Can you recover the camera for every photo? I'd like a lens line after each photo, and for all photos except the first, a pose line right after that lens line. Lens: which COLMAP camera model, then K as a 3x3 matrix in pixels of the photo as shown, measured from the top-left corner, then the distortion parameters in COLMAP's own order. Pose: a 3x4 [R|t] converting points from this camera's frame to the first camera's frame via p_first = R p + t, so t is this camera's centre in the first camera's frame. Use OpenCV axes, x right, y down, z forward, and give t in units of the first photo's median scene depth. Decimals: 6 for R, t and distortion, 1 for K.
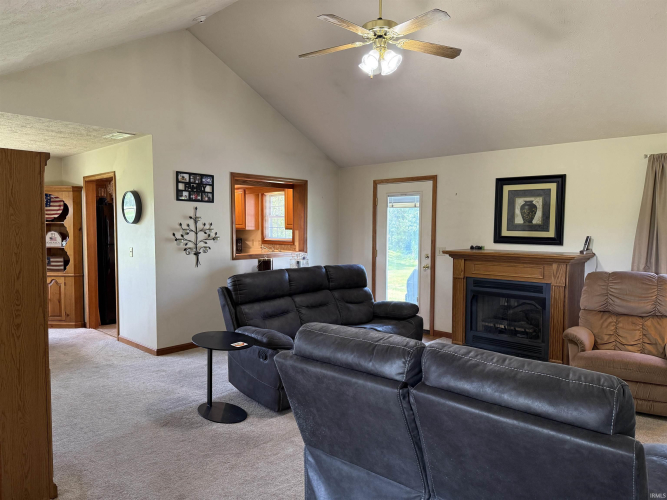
lens RADIAL K [[459.8, 0, 328.1], [0, 459.8, 254.5], [0, 0, 1]] dist [0.031159, -0.009315]
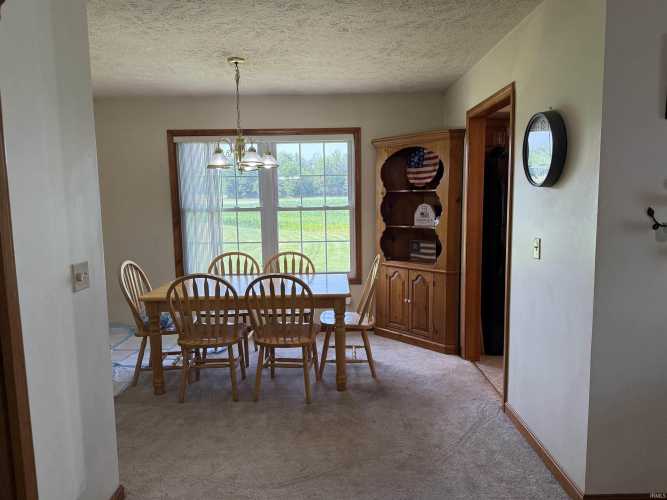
lens RADIAL K [[459.8, 0, 331.3], [0, 459.8, 250.1], [0, 0, 1]] dist [0.031159, -0.009315]
pose [[0.674967, 0.071421, -0.734383, -0.212569], [-0.026828, 0.997022, 0.072306, -0.030775], [0.737360, -0.029103, 0.674873, 0.507159]]
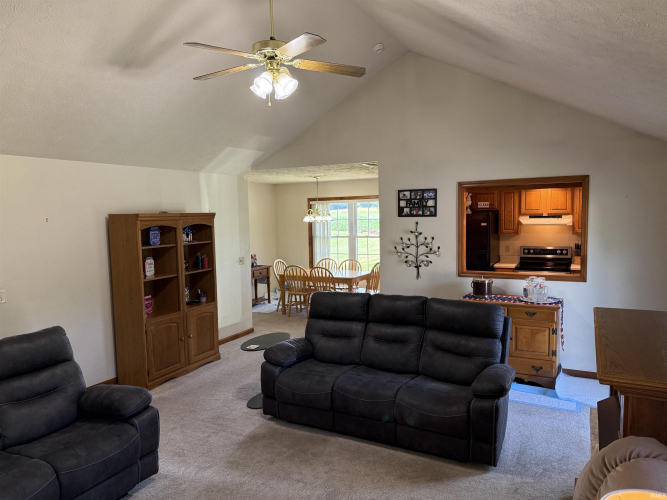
lens RADIAL K [[459.8, 0, 332.2], [0, 459.8, 249.3], [0, 0, 1]] dist [0.031159, -0.009315]
pose [[0.218128, 0.065940, -0.973690, 0.665865], [-0.034796, 0.997606, 0.059765, -0.094041], [0.975300, 0.020844, 0.219900, 0.572485]]
